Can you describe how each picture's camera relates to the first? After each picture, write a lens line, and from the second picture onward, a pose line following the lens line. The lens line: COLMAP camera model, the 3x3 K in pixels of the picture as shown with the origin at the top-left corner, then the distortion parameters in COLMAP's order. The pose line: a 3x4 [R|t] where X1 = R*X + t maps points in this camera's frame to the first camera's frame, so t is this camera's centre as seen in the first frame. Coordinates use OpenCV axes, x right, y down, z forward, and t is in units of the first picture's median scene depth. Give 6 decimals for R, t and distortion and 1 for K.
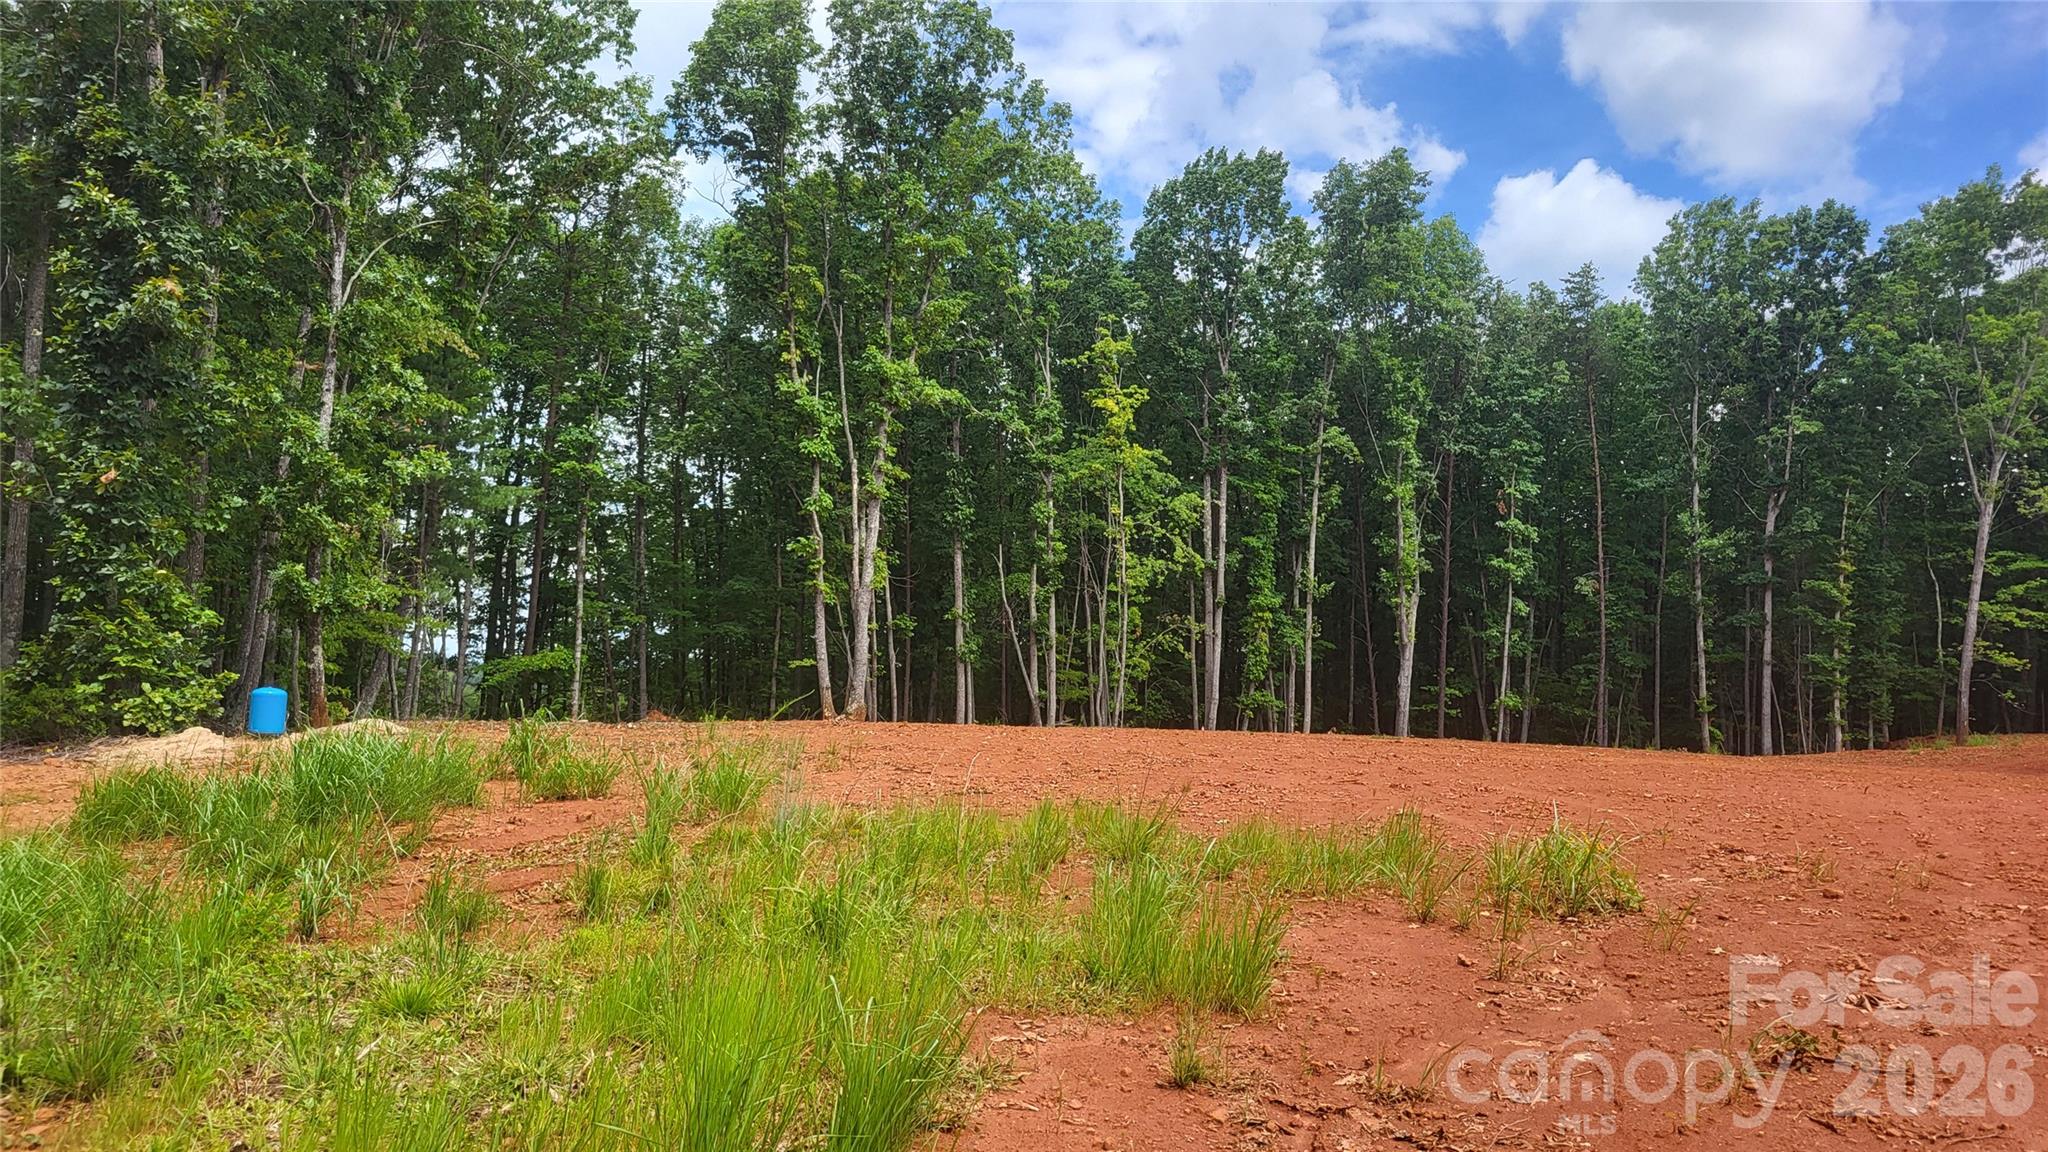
lens RADIAL K [[1555.7, 0, 1019.2], [0, 1555.7, 579.0], [0, 0, 1]] dist [0.064398, -0.054087]
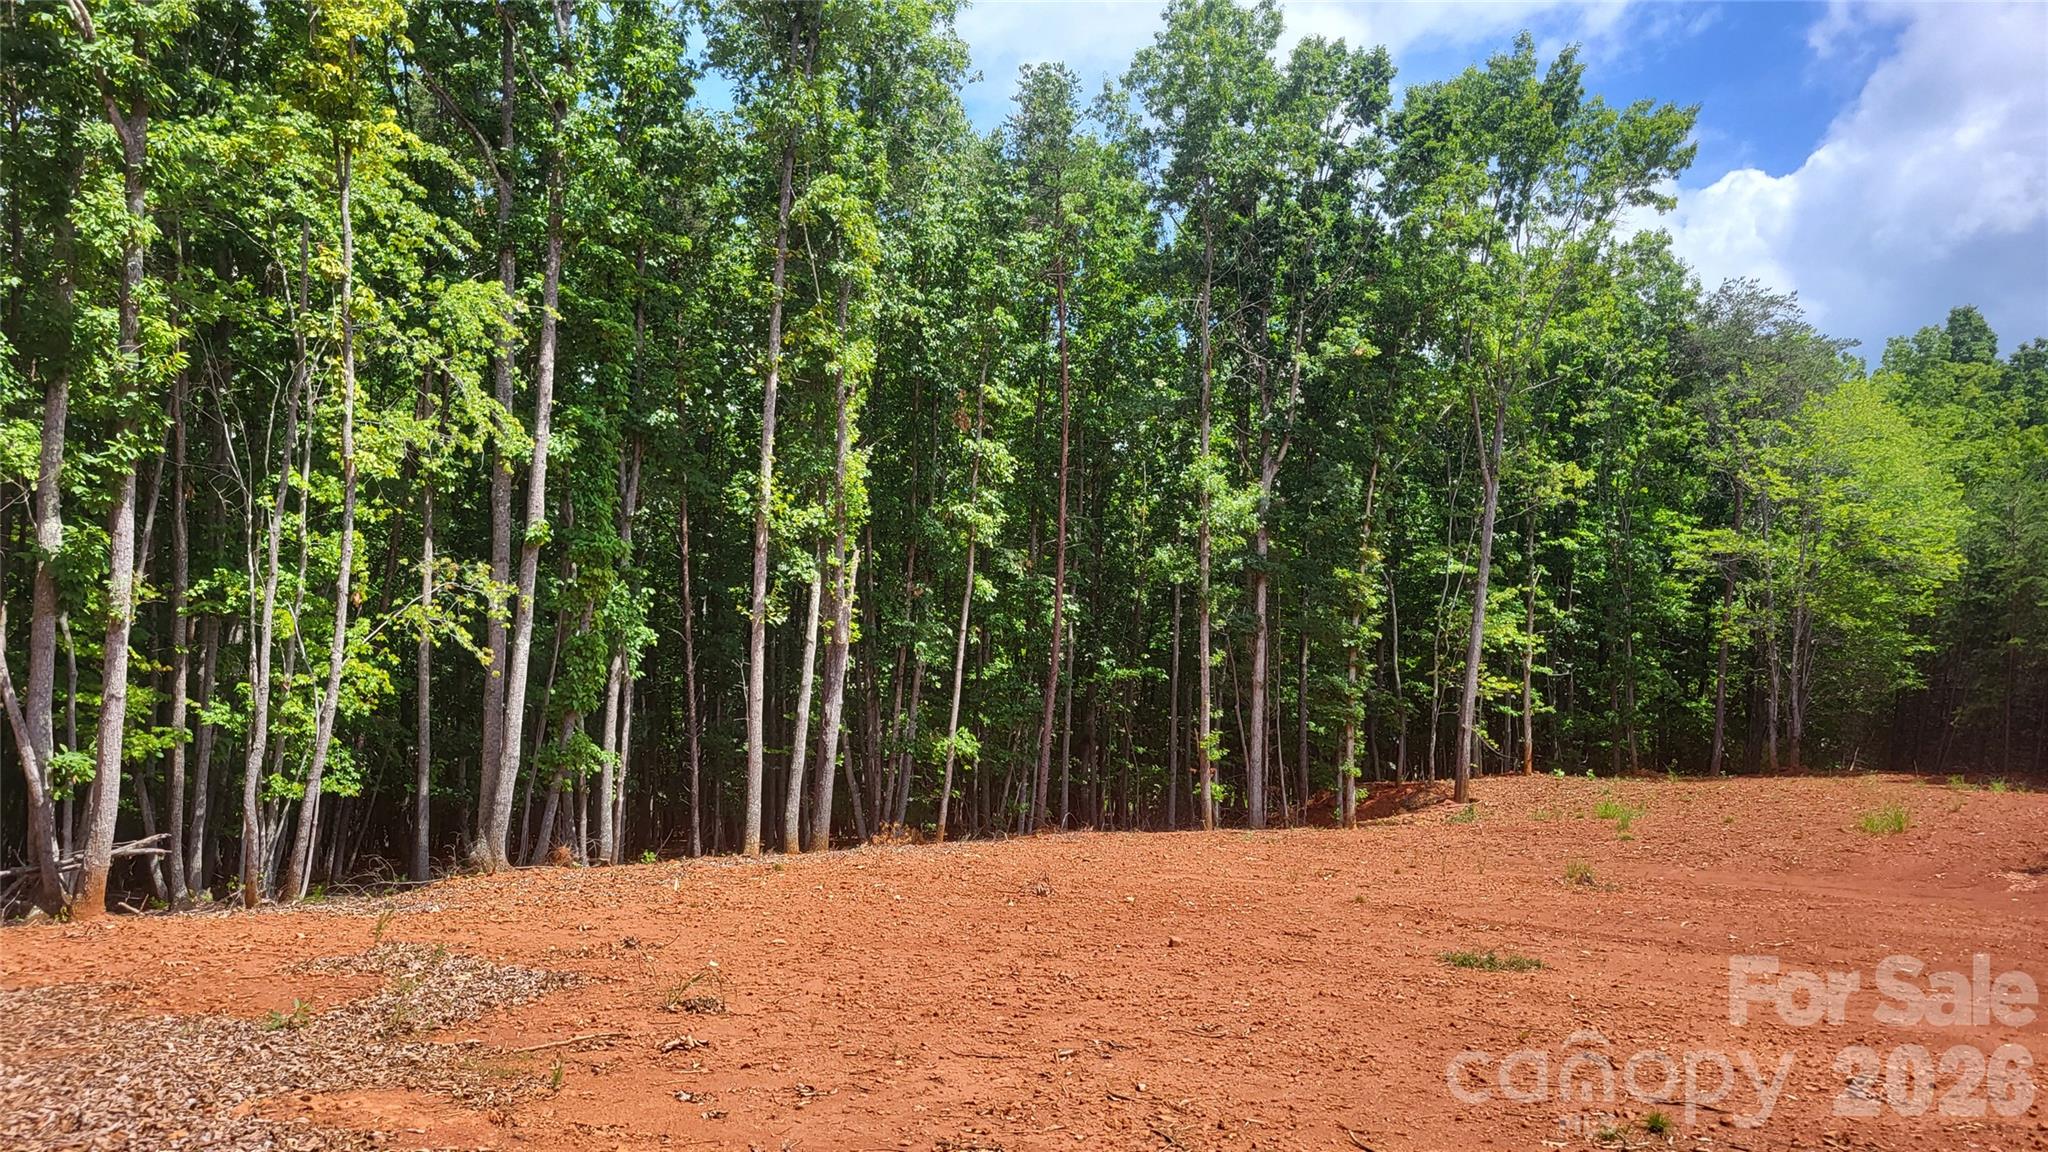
lens RADIAL K [[1555.7, 0, 1019.2], [0, 1555.7, 579.0], [0, 0, 1]] dist [0.064398, -0.054087]
pose [[0.801776, 0.054236, 0.595159, -0.025129], [-0.052288, 0.998421, -0.020544, 0.028315], [-0.595333, -0.014648, 0.803346, 0.558435]]
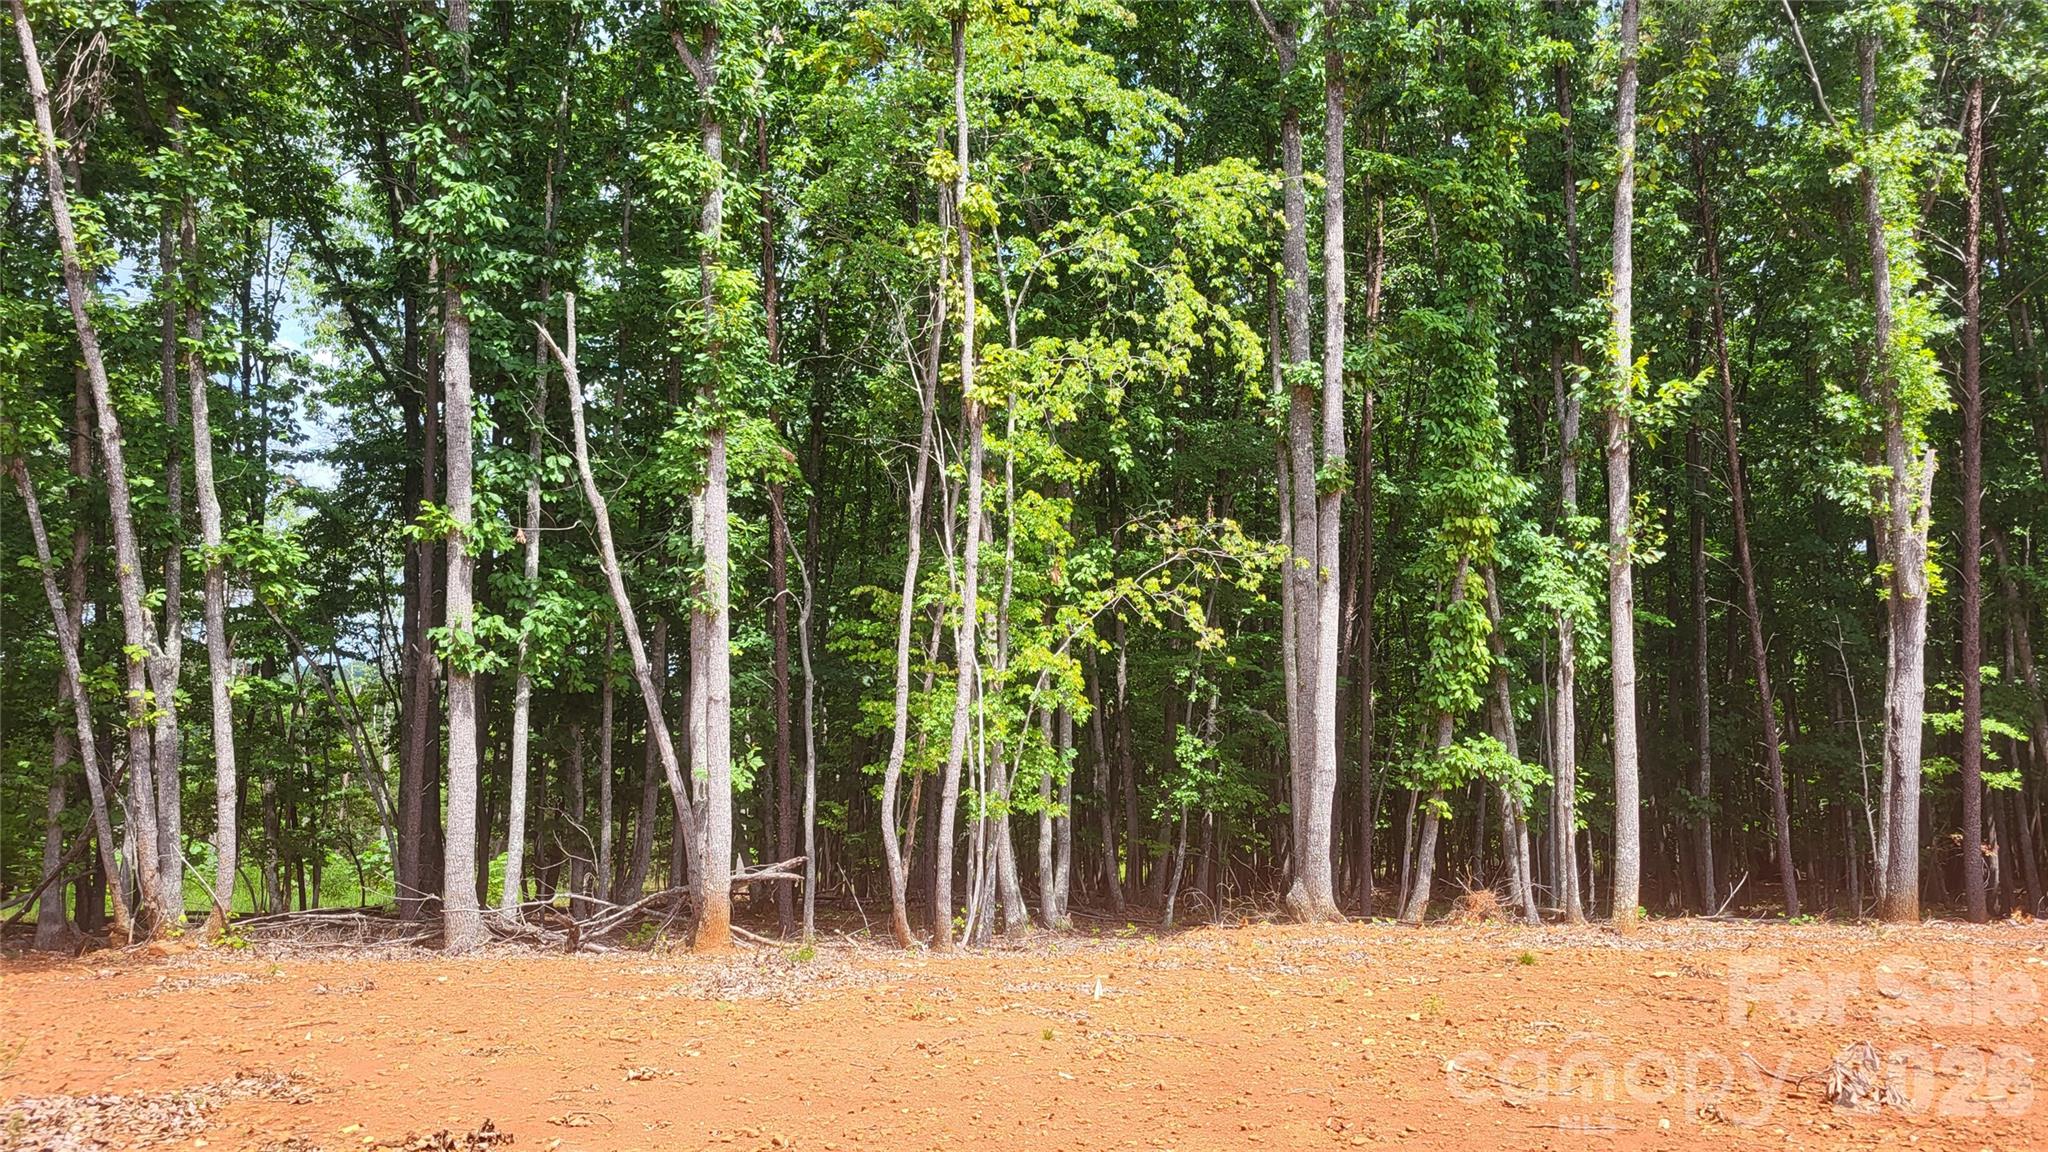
lens RADIAL K [[1555.7, 0, 1019.2], [0, 1555.7, 579.0], [0, 0, 1]] dist [0.064398, -0.054087]
pose [[0.986113, -0.030551, -0.163243, 0.116421], [0.027858, 0.999436, -0.018759, 0.040019], [0.163724, 0.013951, 0.986408, 0.655708]]
